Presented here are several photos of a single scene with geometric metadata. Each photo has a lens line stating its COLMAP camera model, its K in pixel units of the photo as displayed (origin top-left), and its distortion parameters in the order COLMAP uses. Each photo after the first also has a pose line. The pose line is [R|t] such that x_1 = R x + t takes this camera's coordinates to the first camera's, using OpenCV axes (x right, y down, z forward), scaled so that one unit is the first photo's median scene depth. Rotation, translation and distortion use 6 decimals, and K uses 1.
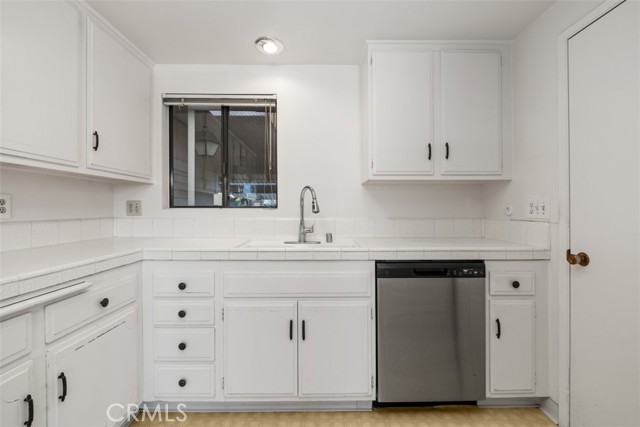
lens RADIAL K [[275.8, 0, 322.4], [0, 275.8, 206.8], [0, 0, 1]] dist [0.000885, -0.004754]
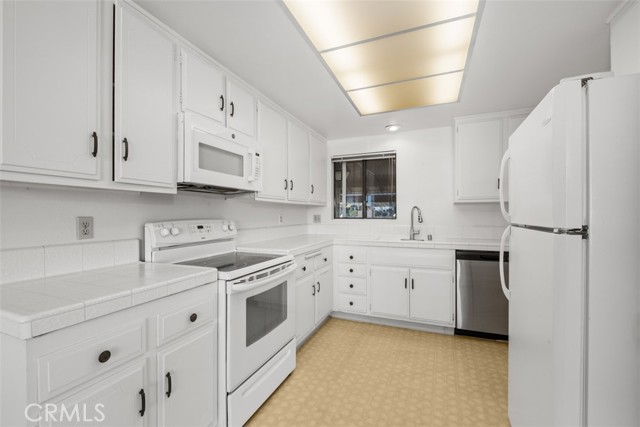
lens RADIAL K [[275.8, 0, 317.2], [0, 275.8, 218.0], [0, 0, 1]] dist [0.000885, -0.004754]
pose [[0.917331, 0.000840, -0.398124, 0.076645], [0.005953, 0.999857, 0.015825, -0.040525], [0.398080, -0.016887, 0.917195, -0.911875]]
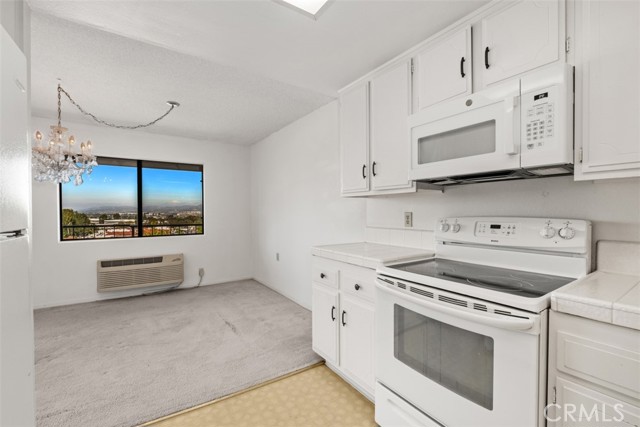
lens RADIAL K [[275.8, 0, 317.6], [0, 275.8, 215.7], [0, 0, 1]] dist [0.000885, -0.004754]
pose [[-0.841515, 0.007767, -0.540178, 0.137783], [0.003583, 0.999955, 0.008796, -0.031553], [0.540222, 0.005467, -0.841505, 0.459878]]
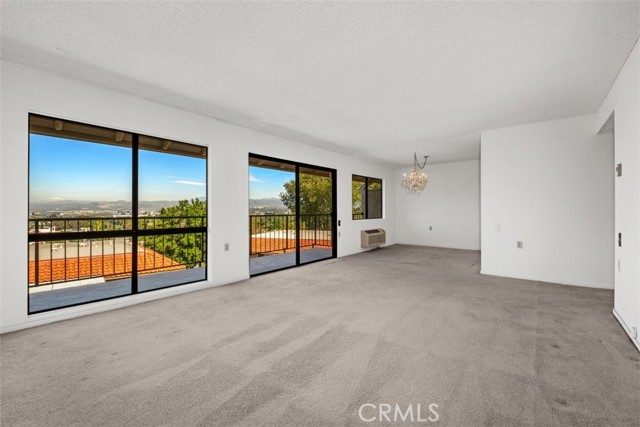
lens RADIAL K [[275.8, 0, 319.5], [0, 275.8, 209.2], [0, 0, 1]] dist [0.000885, -0.004754]
pose [[-0.644509, -0.003023, -0.764591, 4.129800], [0.006309, 0.999937, -0.009272, 0.052016], [0.764571, -0.010800, -0.644449, -0.163355]]
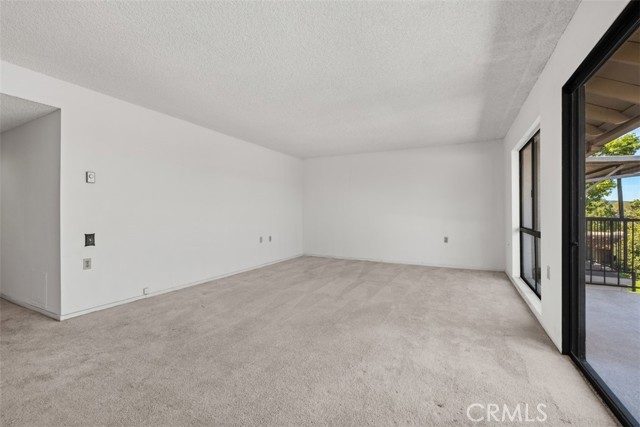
lens RADIAL K [[275.8, 0, 309.4], [0, 275.8, 214.2], [0, 0, 1]] dist [0.000885, -0.004754]
pose [[0.498805, -0.005014, 0.866700, 0.853912], [0.001932, 0.999987, 0.004673, 0.040586], [-0.866712, -0.000657, 0.498808, -2.033843]]
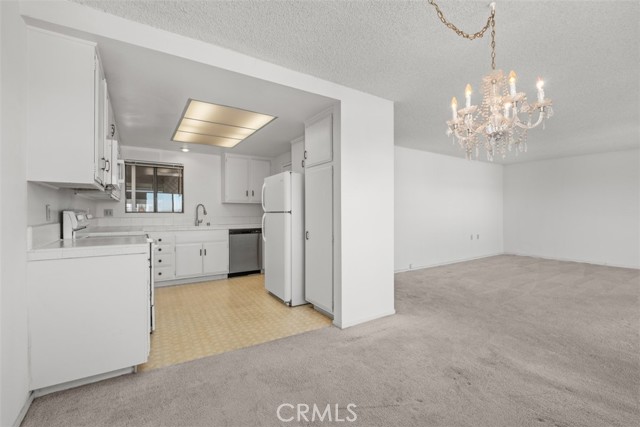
lens RADIAL K [[275.8, 0, 320.5], [0, 275.8, 215.2], [0, 0, 1]] dist [0.000885, -0.004754]
pose [[0.845269, -0.006275, 0.534305, -0.564298], [-0.000365, 0.999924, 0.012320, -0.004366], [-0.534342, -0.010609, 0.845202, -2.069648]]
